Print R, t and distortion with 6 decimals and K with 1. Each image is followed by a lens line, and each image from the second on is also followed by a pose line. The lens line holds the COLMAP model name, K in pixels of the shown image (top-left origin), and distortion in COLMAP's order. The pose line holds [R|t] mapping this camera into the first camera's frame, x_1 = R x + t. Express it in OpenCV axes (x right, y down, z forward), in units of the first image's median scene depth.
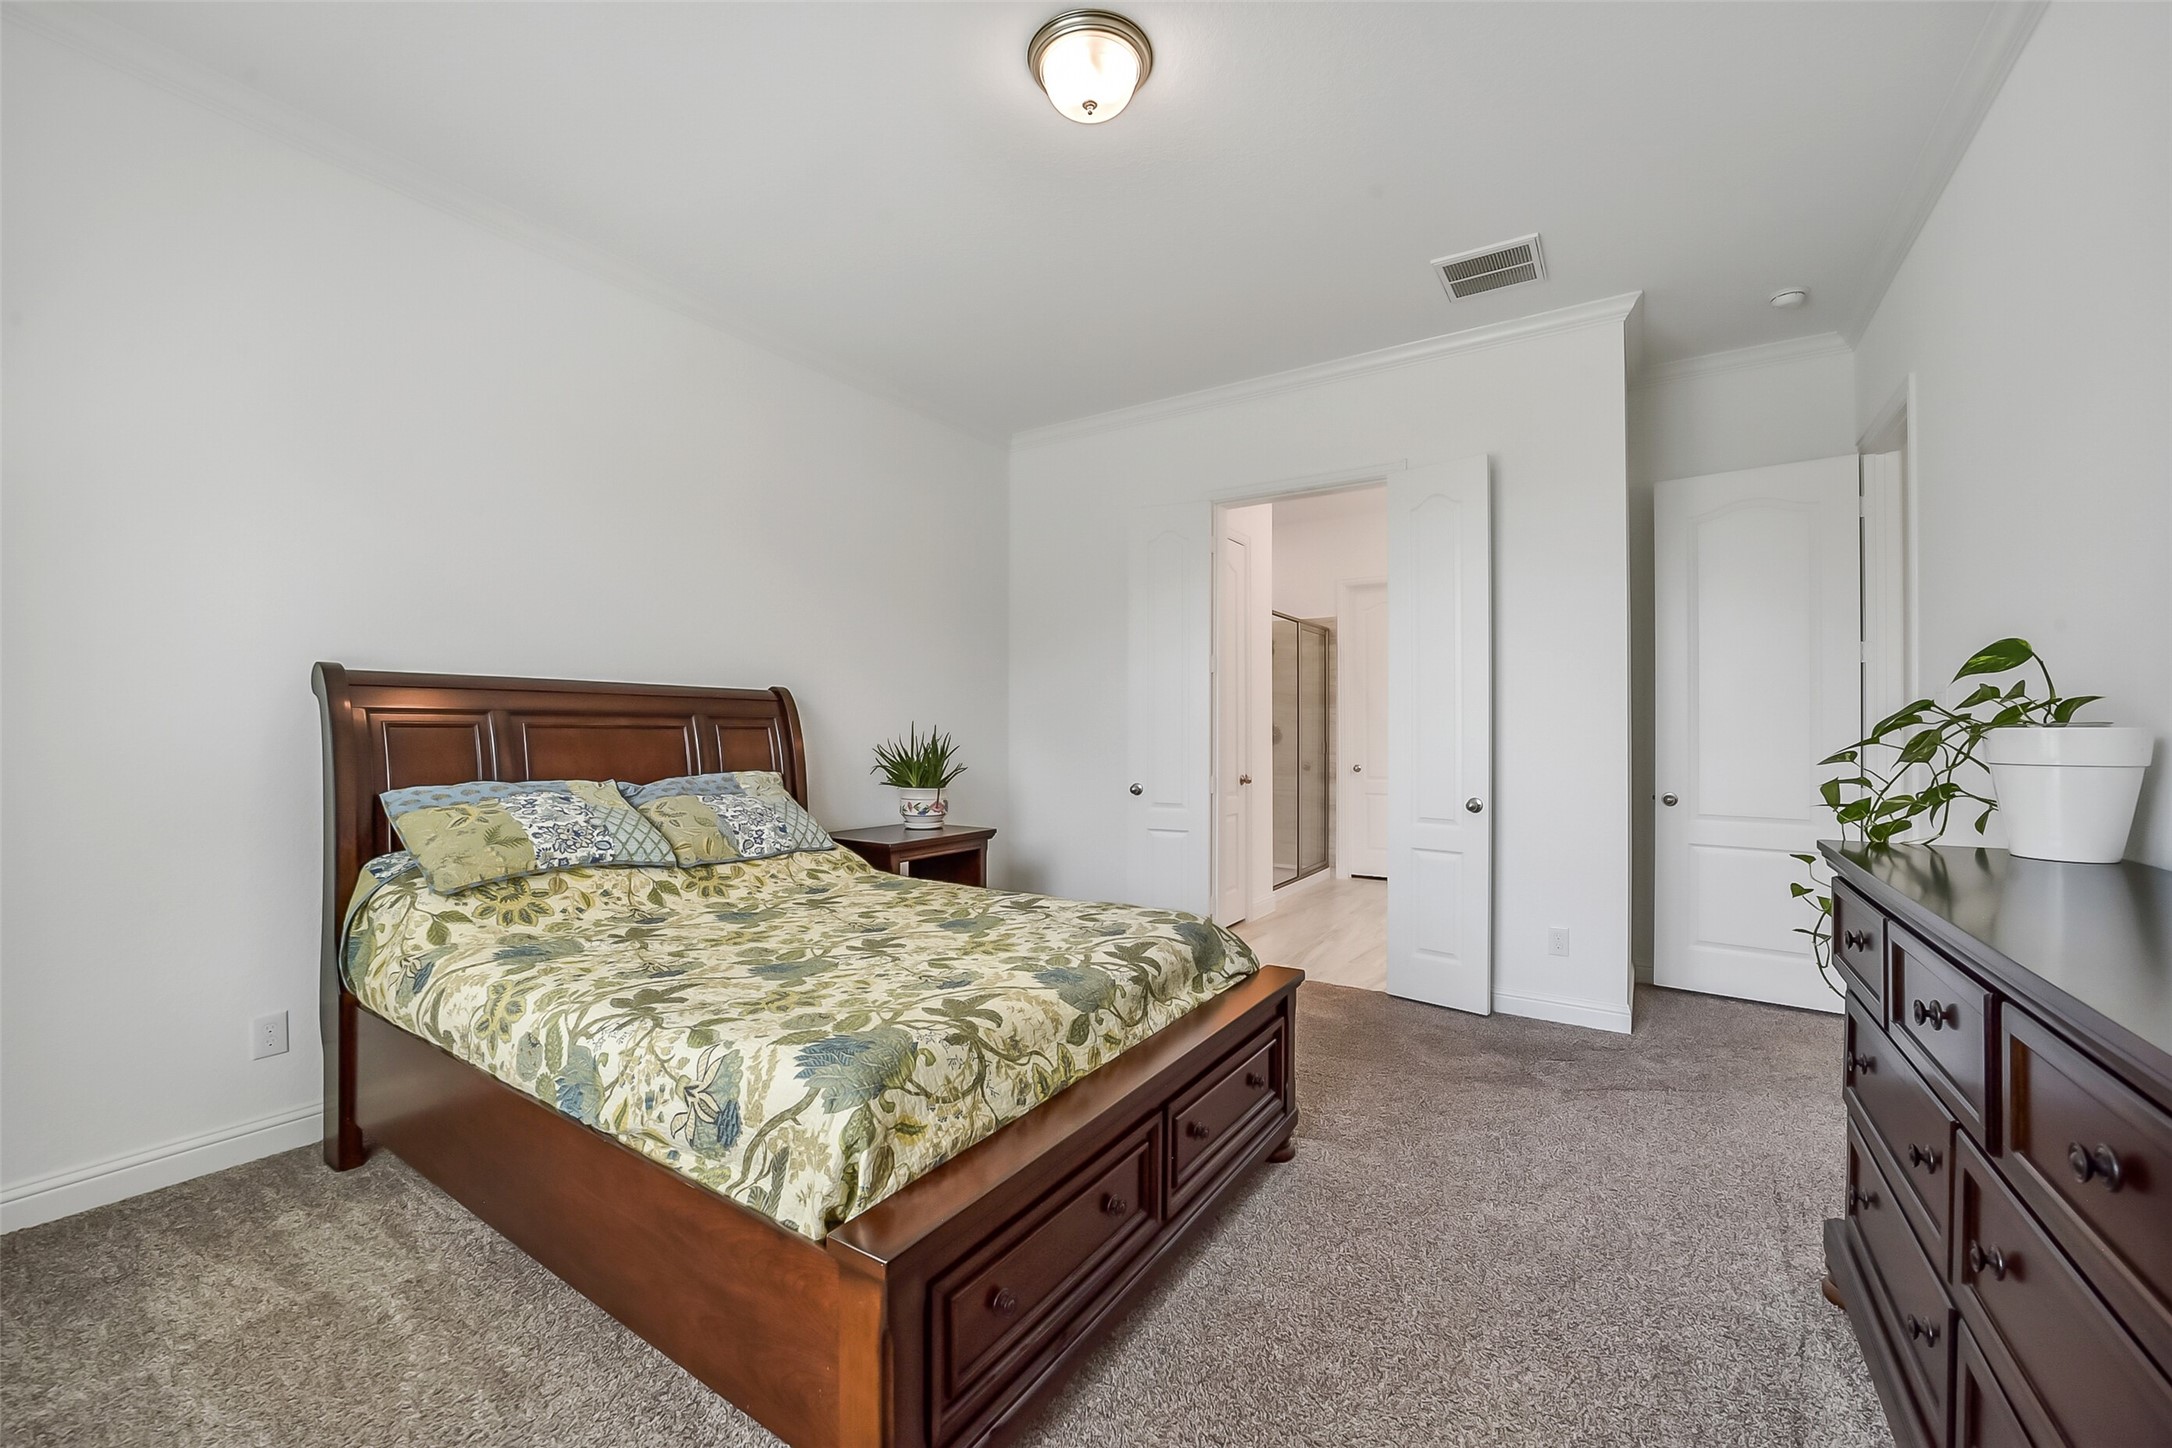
lens RADIAL K [[858.4, 0, 1092.7], [0, 858.4, 720.5], [0, 0, 1]] dist [-0.036550, 0.009290]
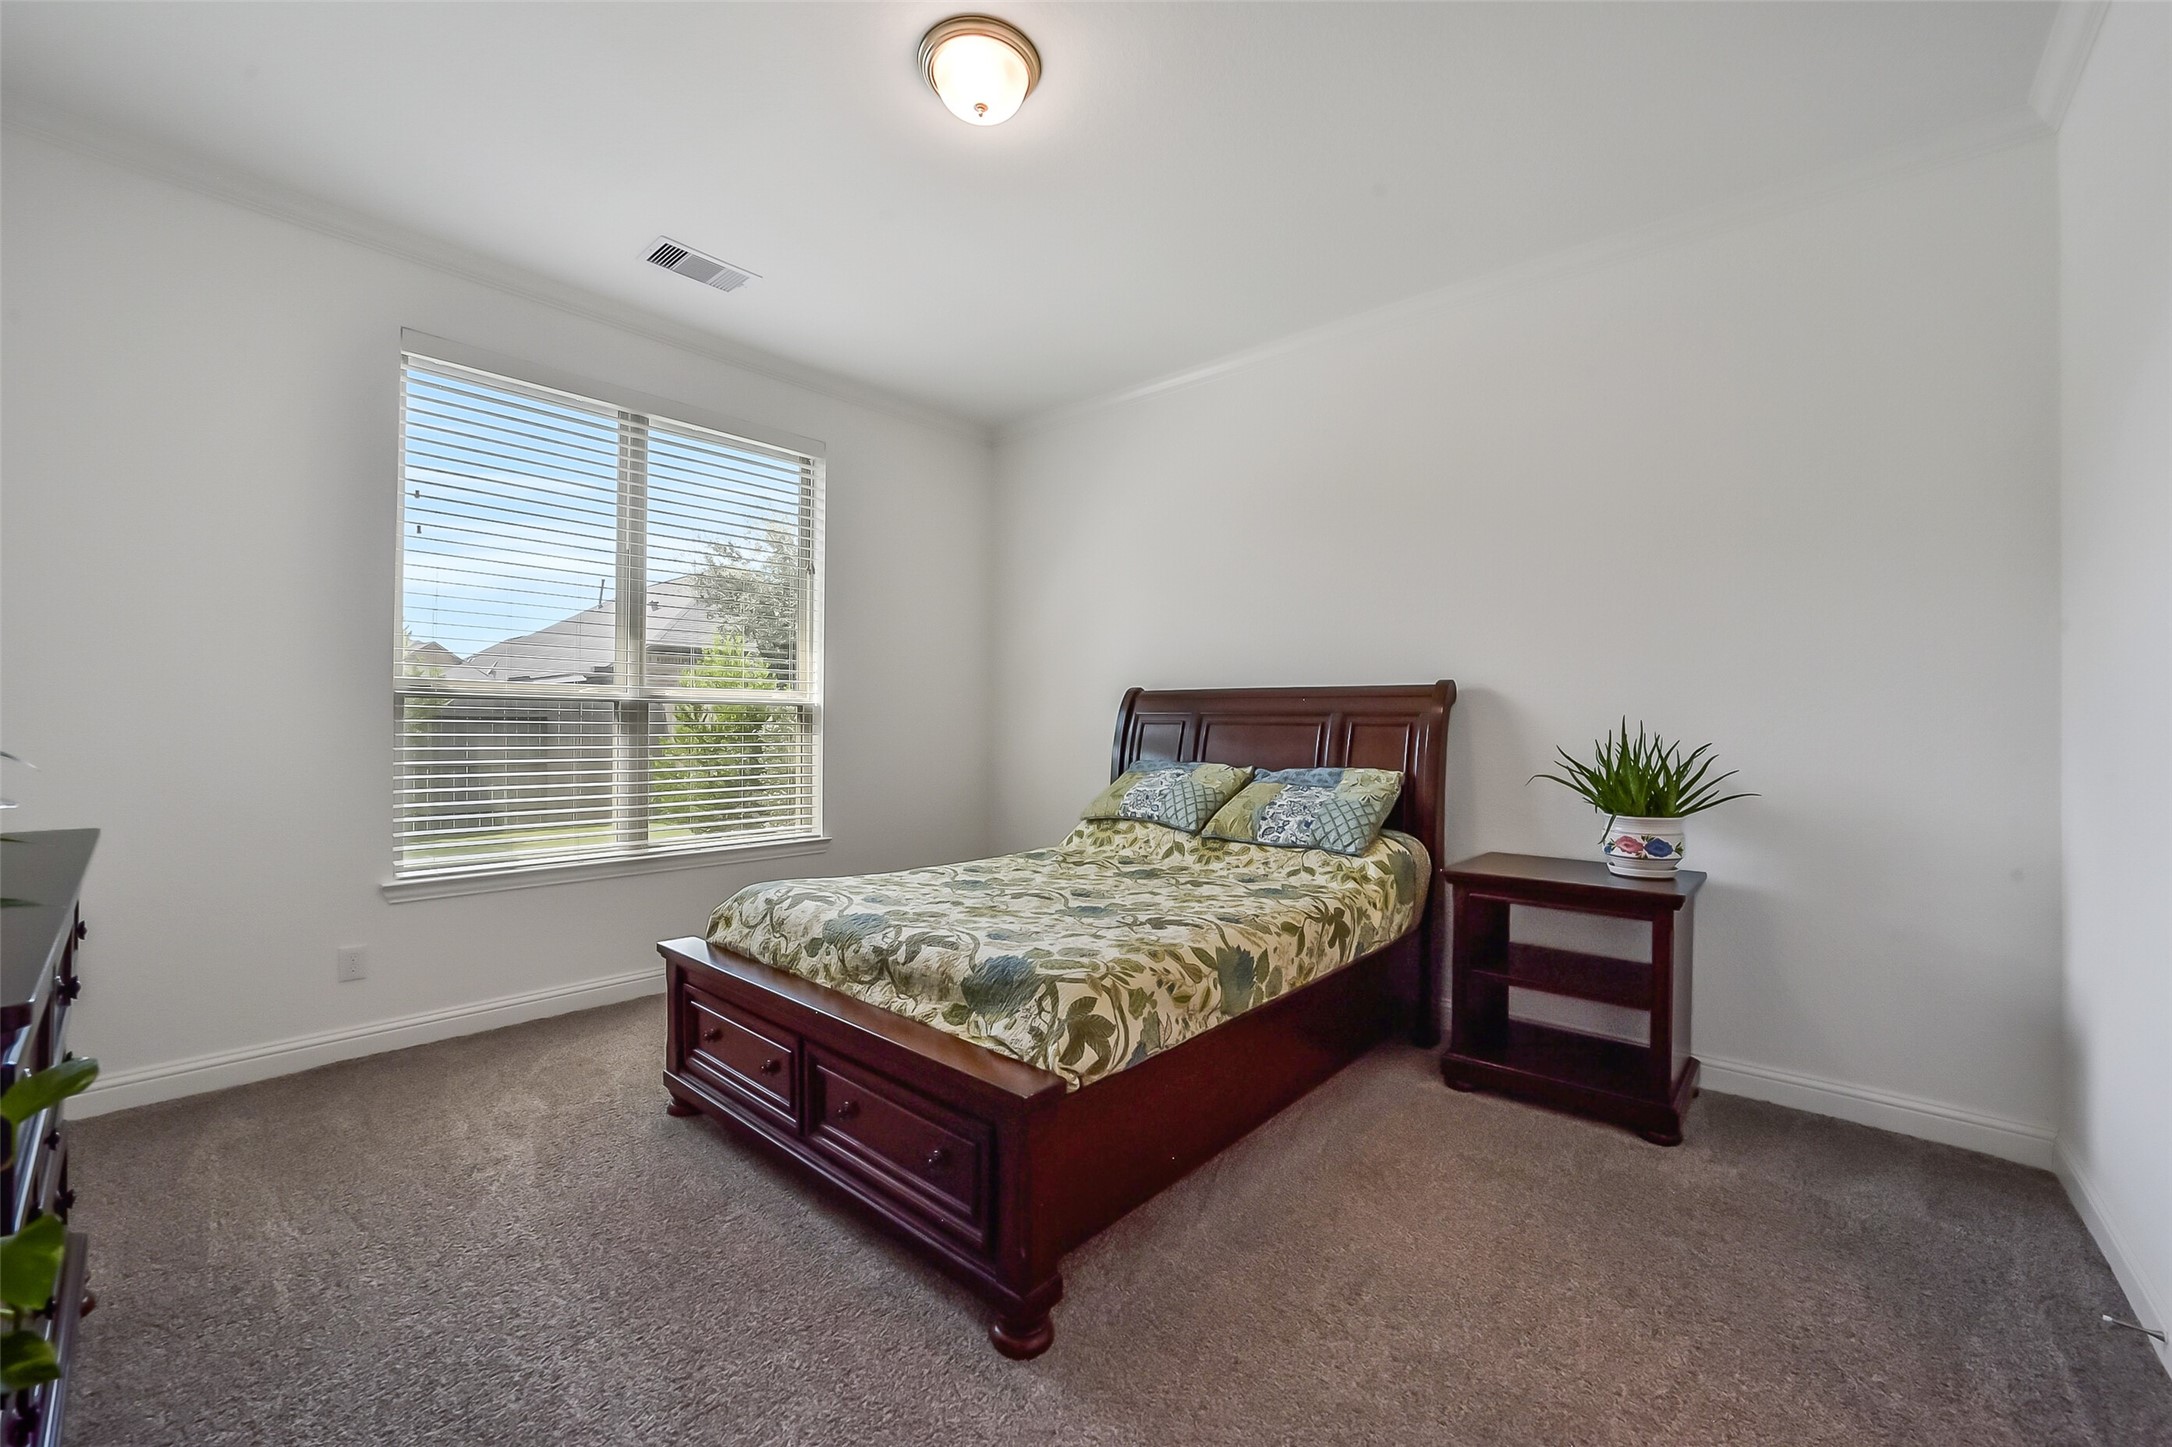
lens RADIAL K [[858.4, 0, 1092.7], [0, 858.4, 720.0], [0, 0, 1]] dist [-0.036550, 0.009290]
pose [[-0.139983, -0.009877, -0.990105, 0.855165], [0.002017, 0.999945, -0.010260, 0.016658], [0.990152, -0.003434, -0.139955, 1.114079]]
